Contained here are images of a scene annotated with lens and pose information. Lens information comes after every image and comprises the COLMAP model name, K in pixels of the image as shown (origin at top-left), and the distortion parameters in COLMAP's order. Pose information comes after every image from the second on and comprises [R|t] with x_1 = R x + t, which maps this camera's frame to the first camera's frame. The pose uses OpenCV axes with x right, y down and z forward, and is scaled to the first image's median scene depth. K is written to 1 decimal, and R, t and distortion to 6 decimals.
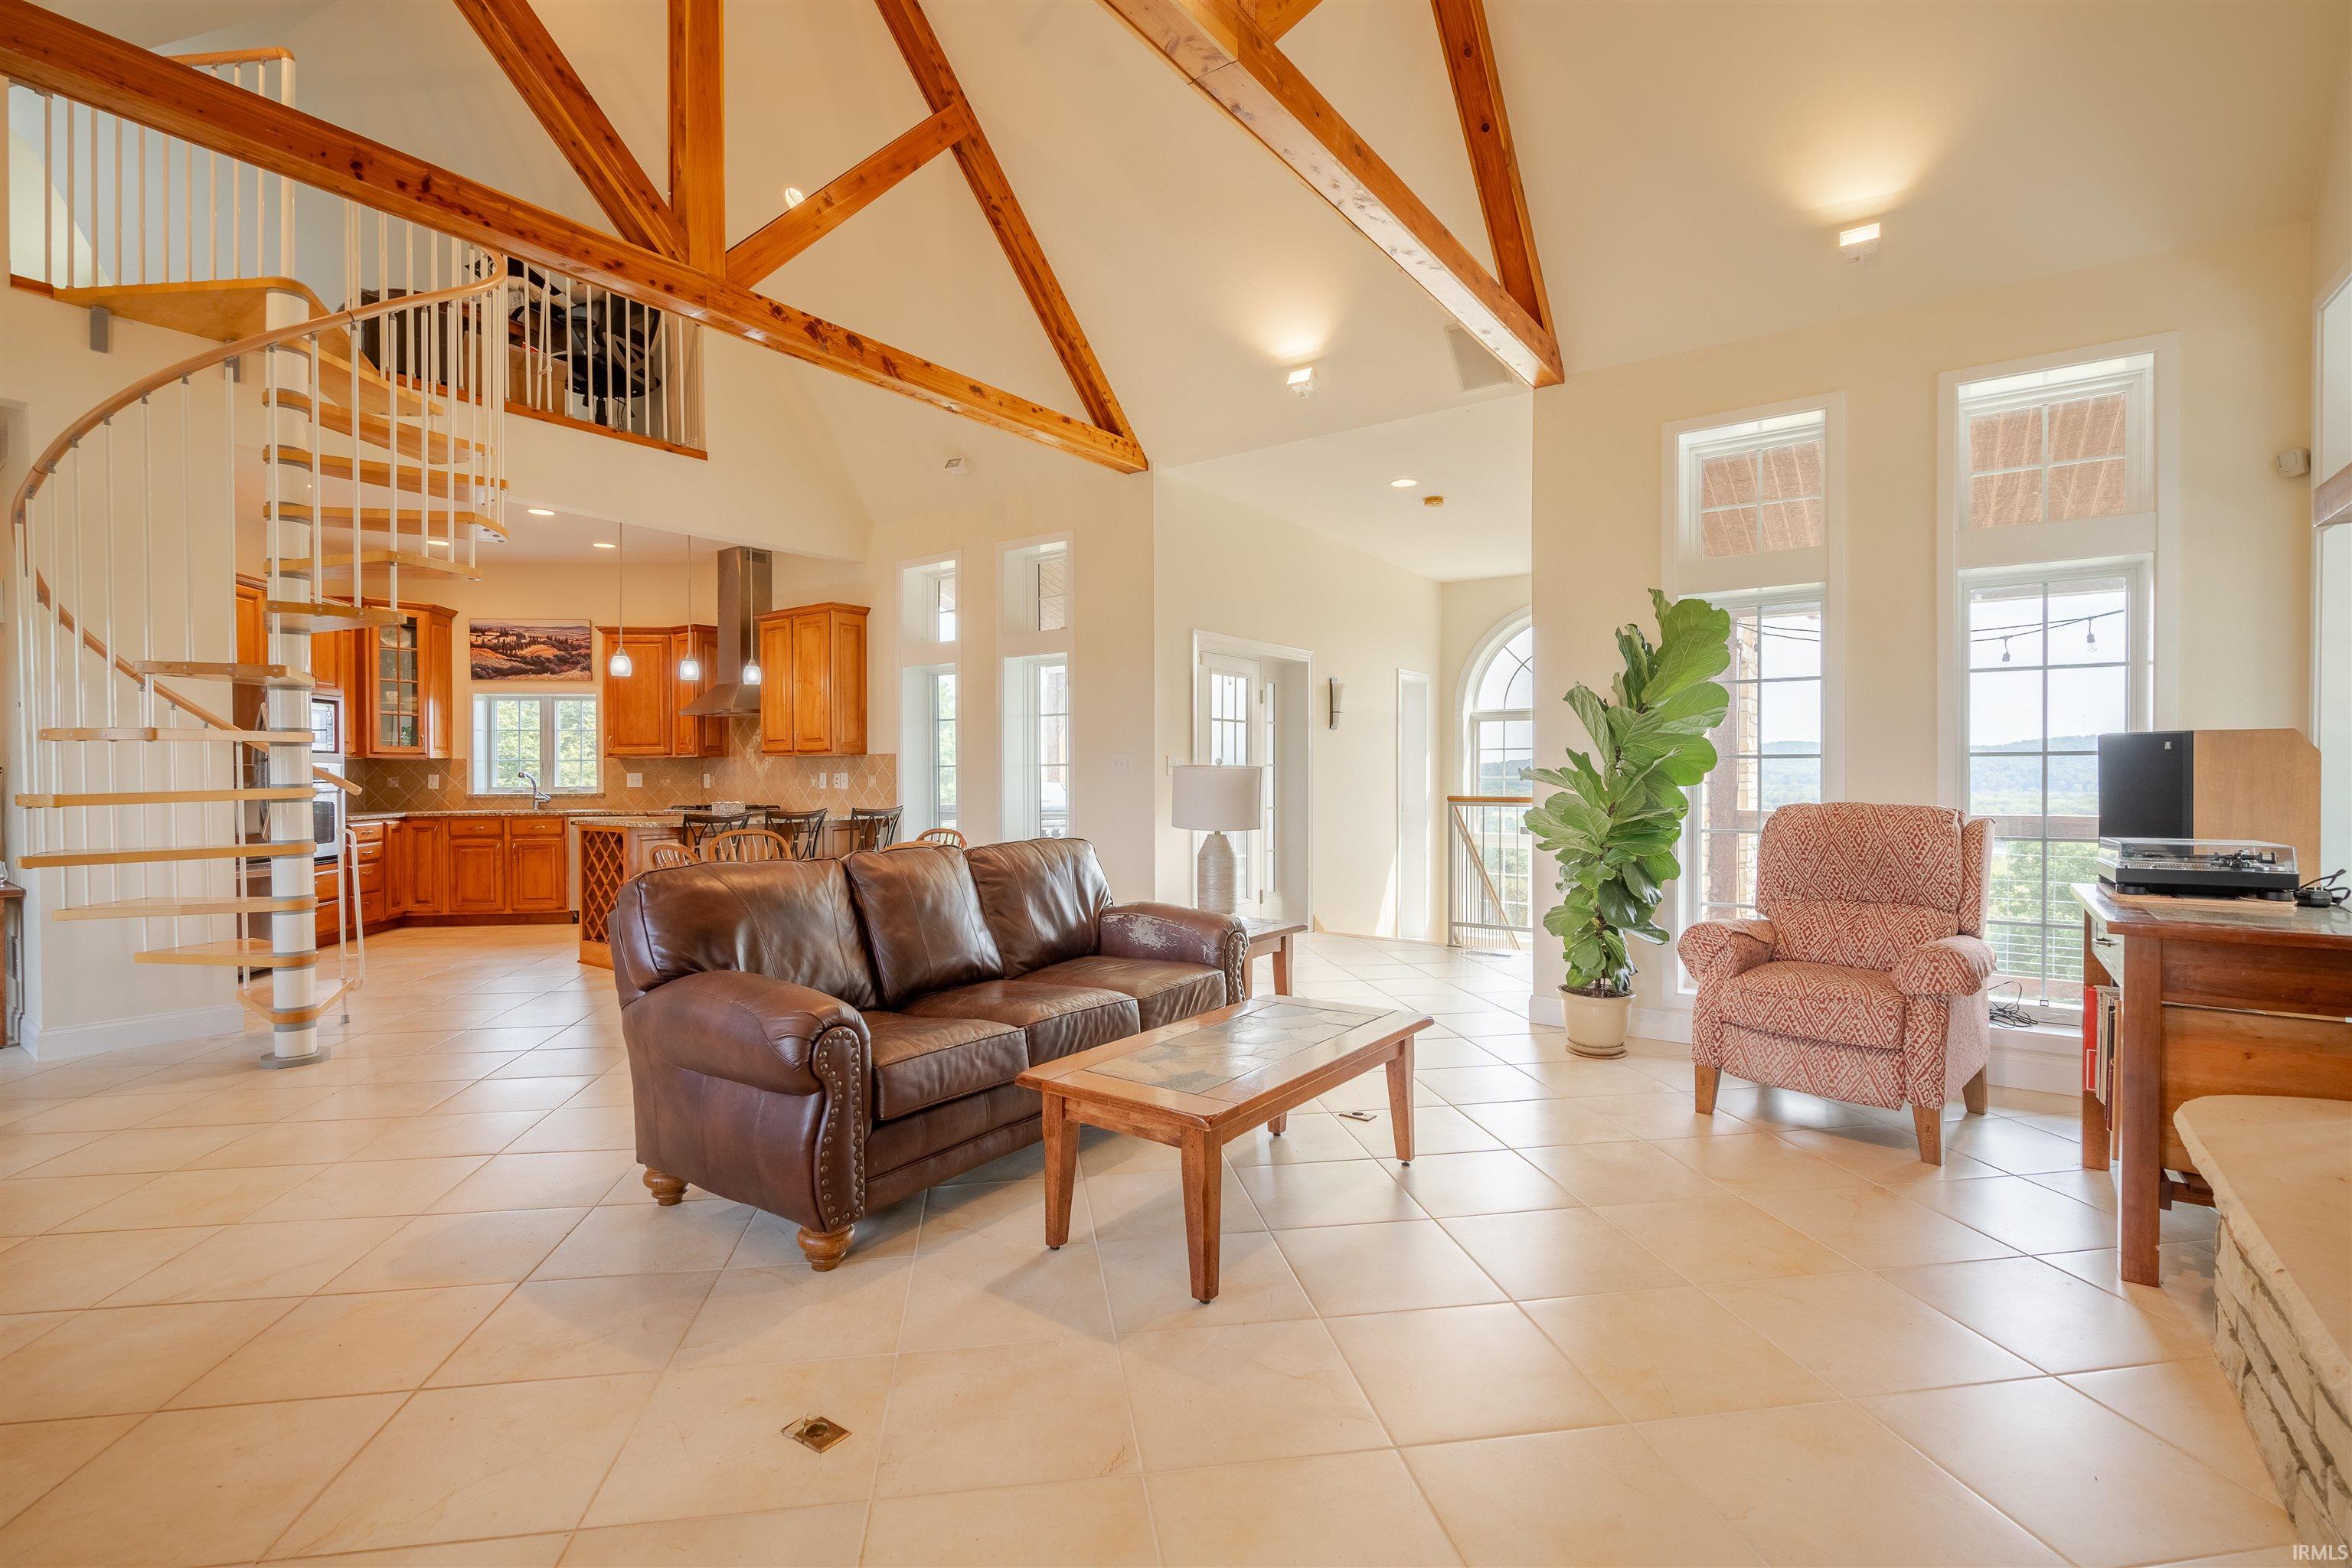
lens RADIAL K [[1046.9, 0, 1164.0], [0, 1046.9, 782.6], [0, 0, 1]] dist [-0.003609, 0.000094]
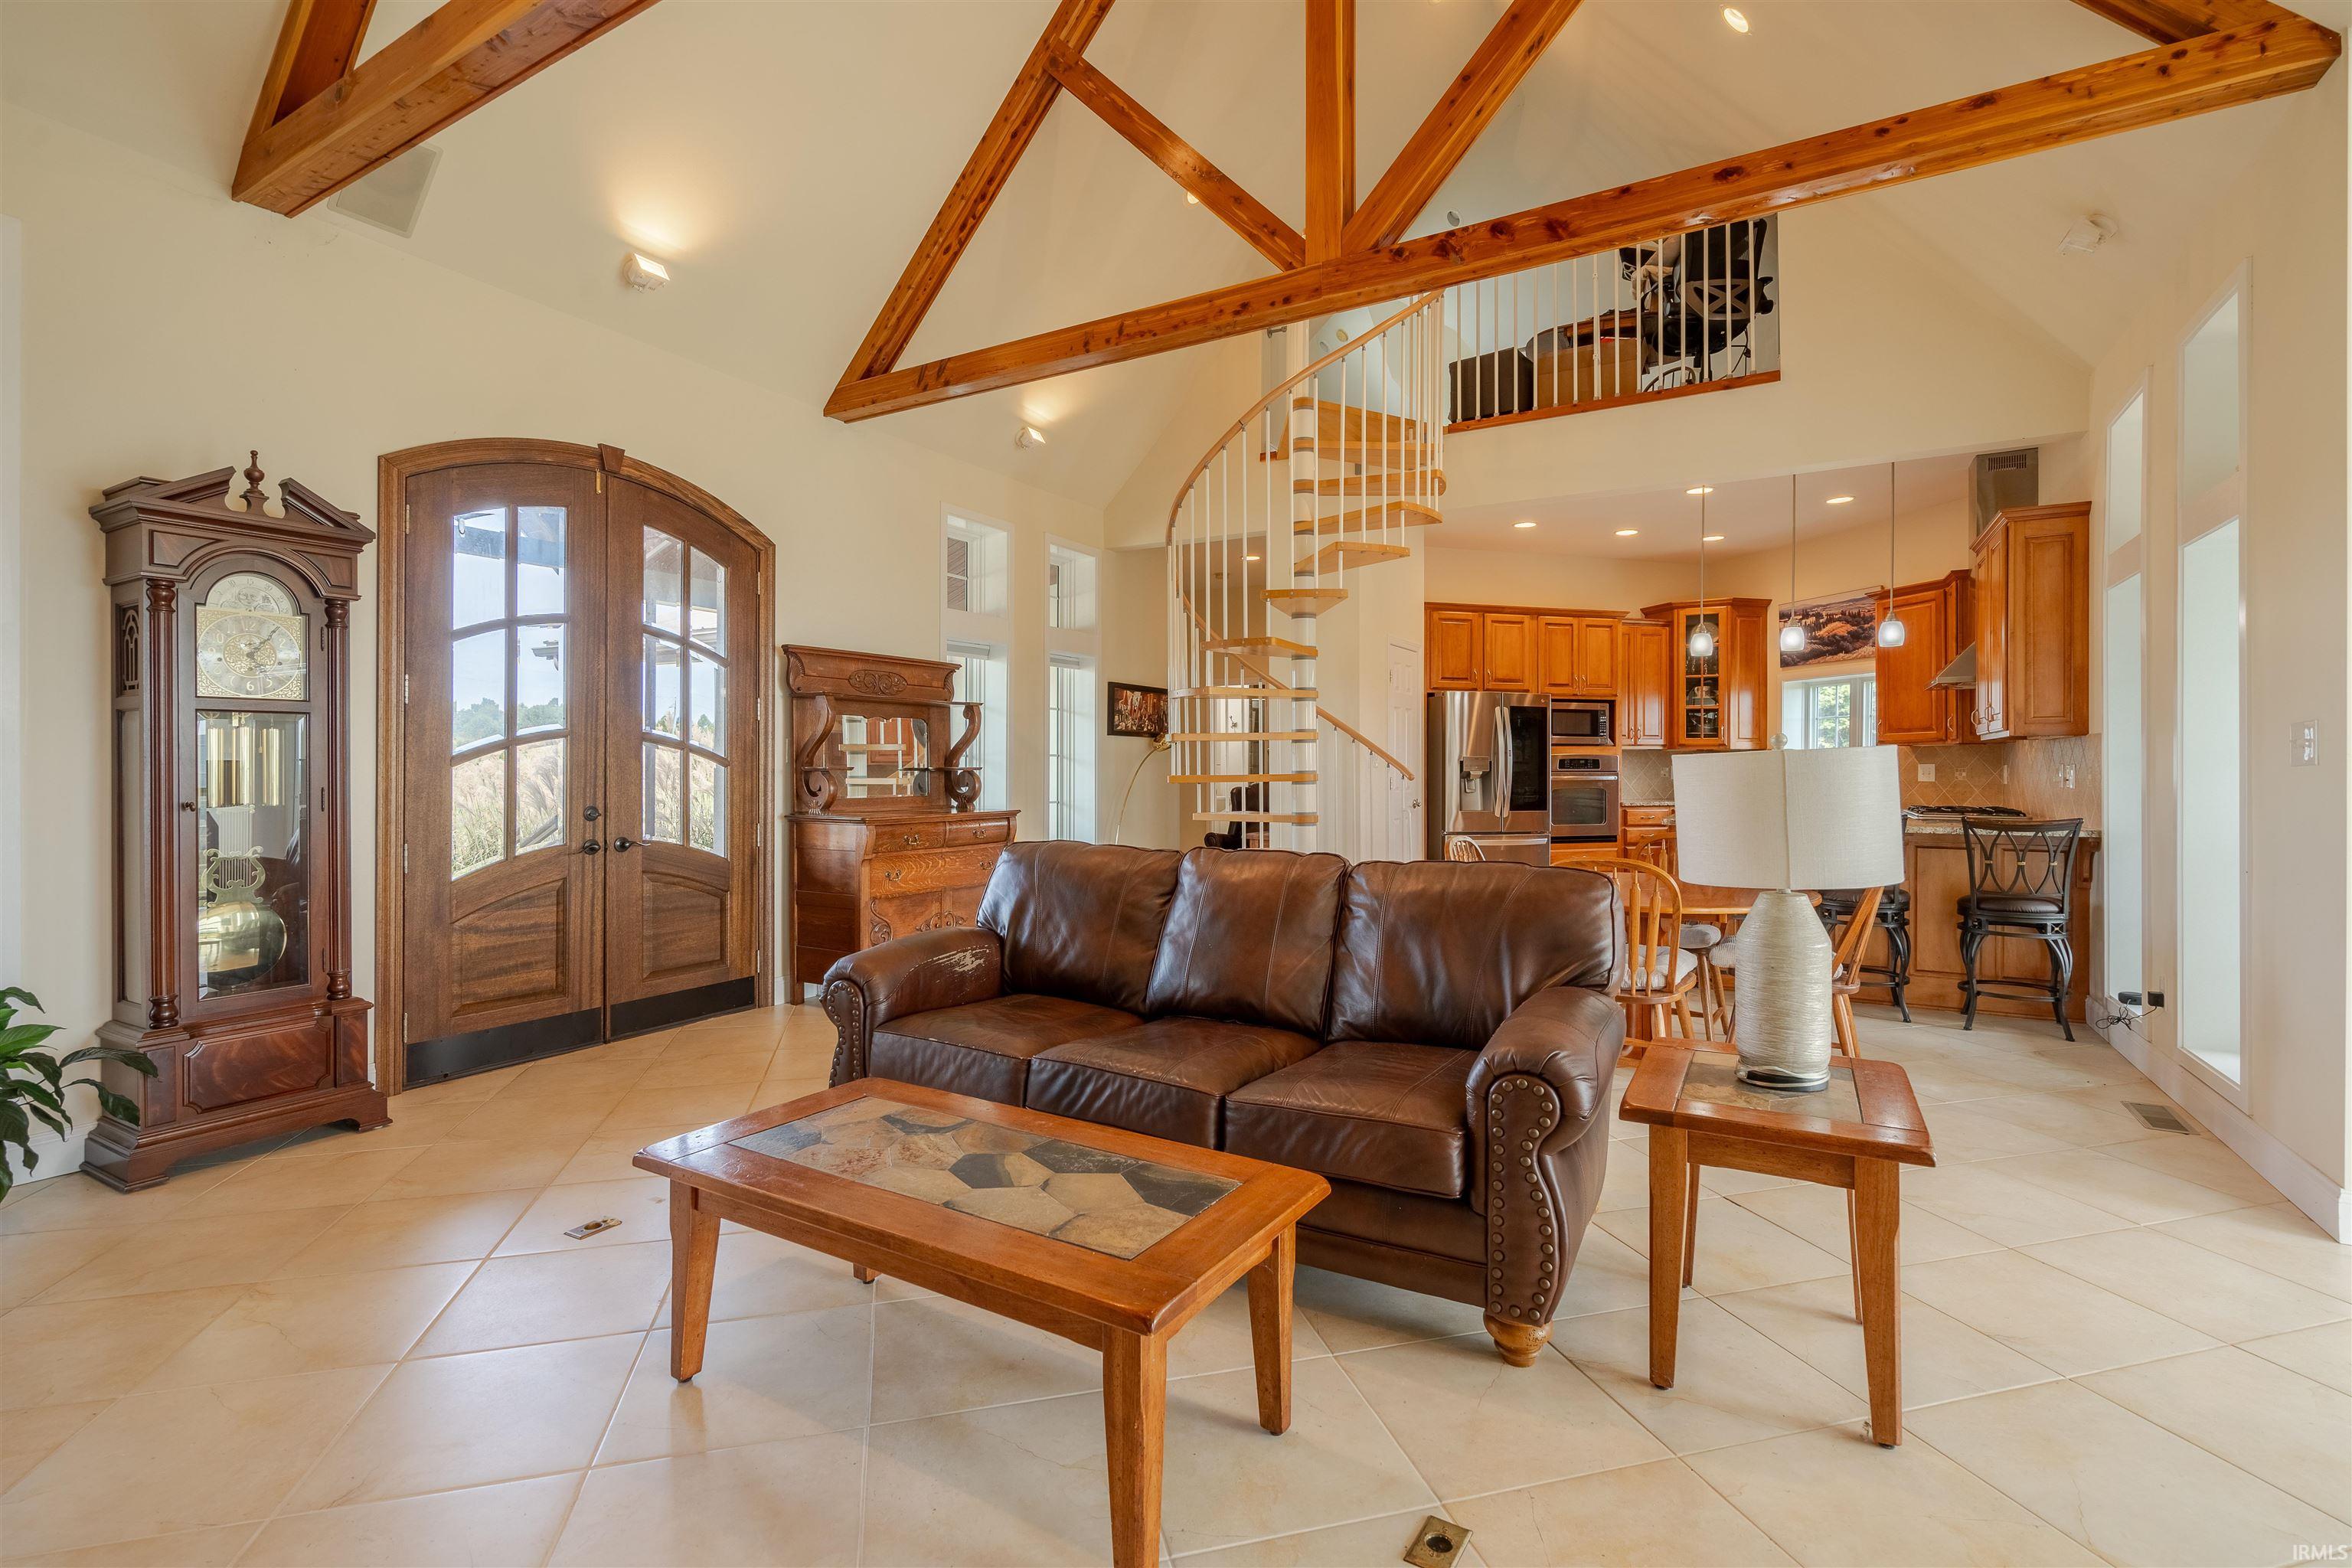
lens RADIAL K [[1056.1, 0, 1181.2], [0, 1056.1, 764.7], [0, 0, 1]] dist [-0.006812, -0.000749]
pose [[0.115319, 0.002811, -0.993324, 0.261471], [-0.011402, 0.999934, 0.001506, -0.003729], [0.993263, 0.011152, 0.115344, 0.359799]]
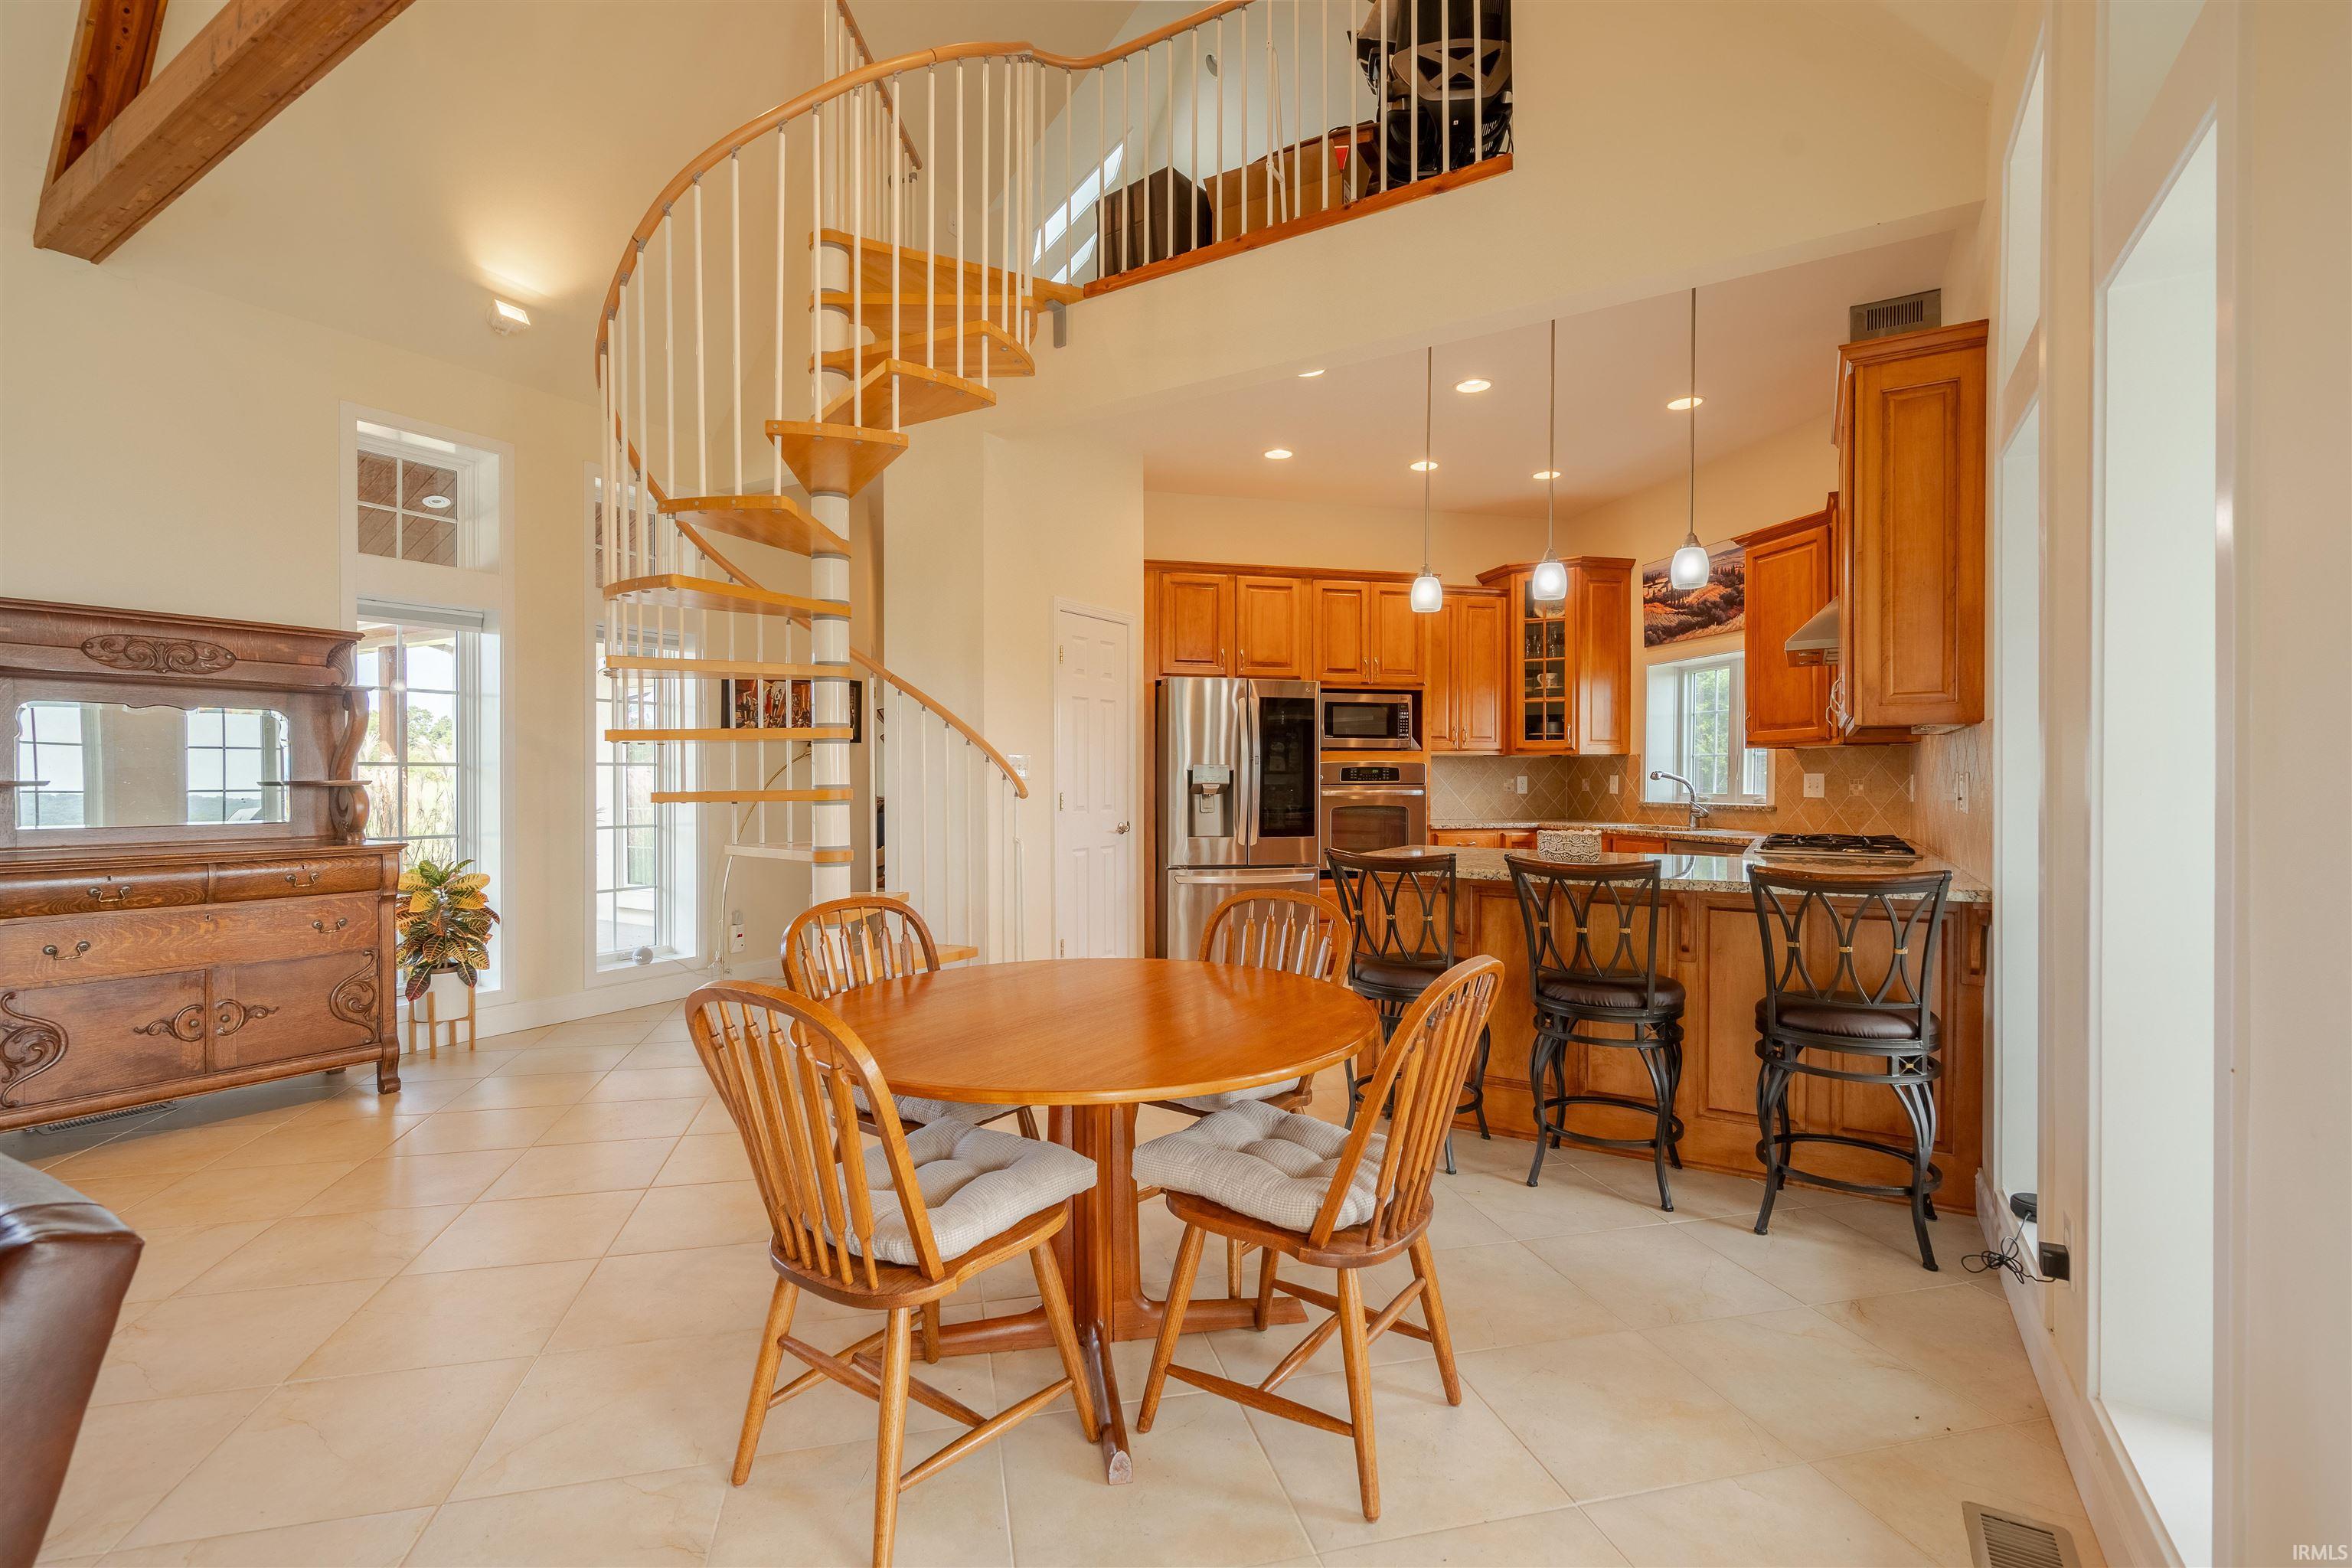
lens RADIAL K [[1046.9, 0, 1164.0], [0, 1046.9, 782.6], [0, 0, 1]] dist [-0.003609, 0.000094]
pose [[0.087858, 0.008974, -0.996093, 0.051041], [-0.009571, 0.999921, 0.008164, -0.005835], [0.996087, 0.008816, 0.087937, 0.637501]]
